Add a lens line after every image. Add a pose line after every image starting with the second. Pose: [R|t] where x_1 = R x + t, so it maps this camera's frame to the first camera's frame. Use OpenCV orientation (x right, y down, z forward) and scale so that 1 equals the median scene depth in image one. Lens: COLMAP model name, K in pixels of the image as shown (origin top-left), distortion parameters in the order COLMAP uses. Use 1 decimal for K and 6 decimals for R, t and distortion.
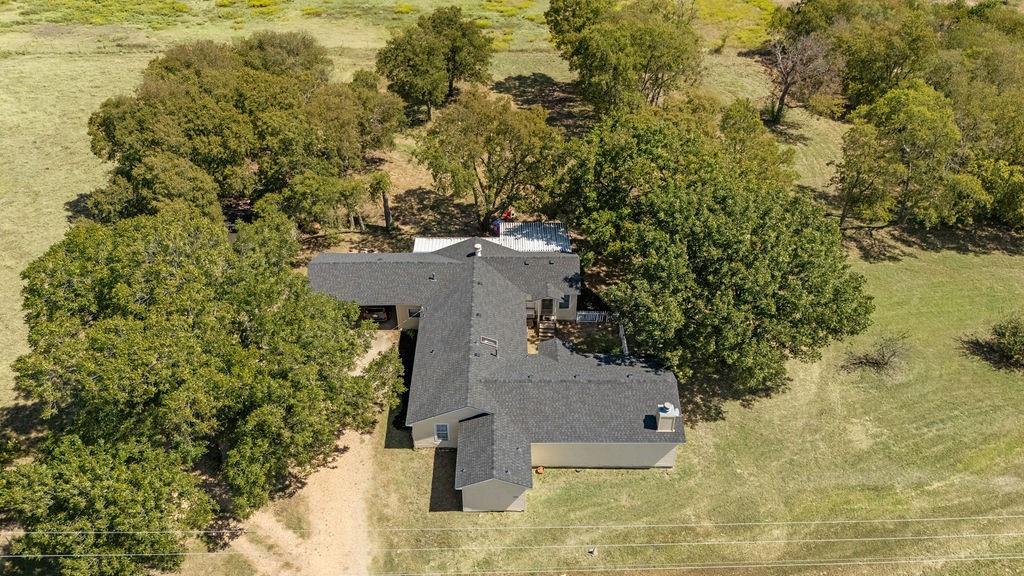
lens RADIAL K [[764.6, 0, 512.0], [0, 764.6, 288.0], [0, 0, 1]] dist [0.025401, -0.003731]
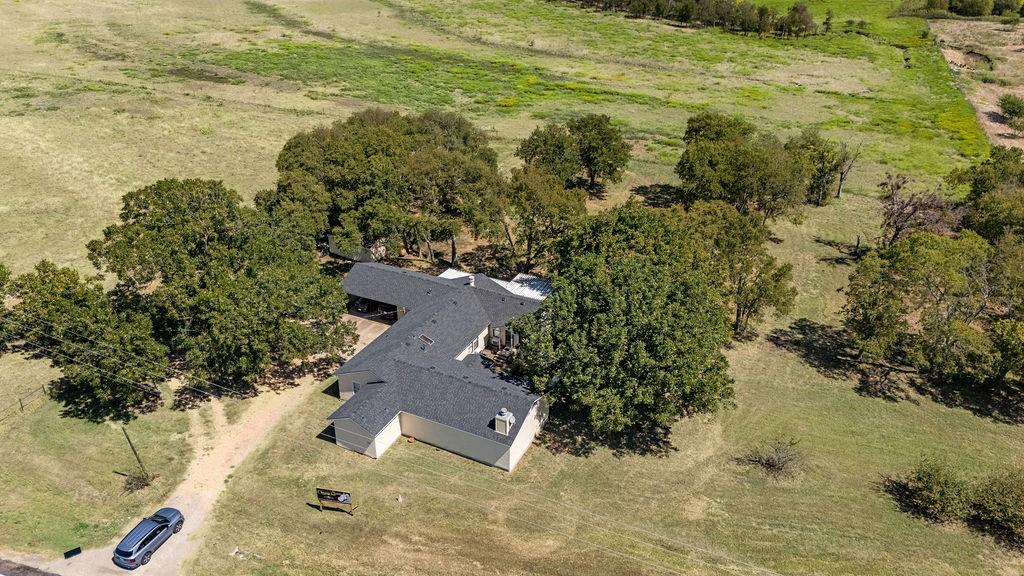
lens RADIAL K [[764.6, 0, 512.0], [0, 764.6, 288.0], [0, 0, 1]] dist [0.025401, -0.003731]
pose [[0.893077, 0.213502, -0.396018, 0.527569], [-0.274433, 0.956023, -0.103470, 0.074033], [0.356511, 0.201087, 0.912395, -0.101134]]
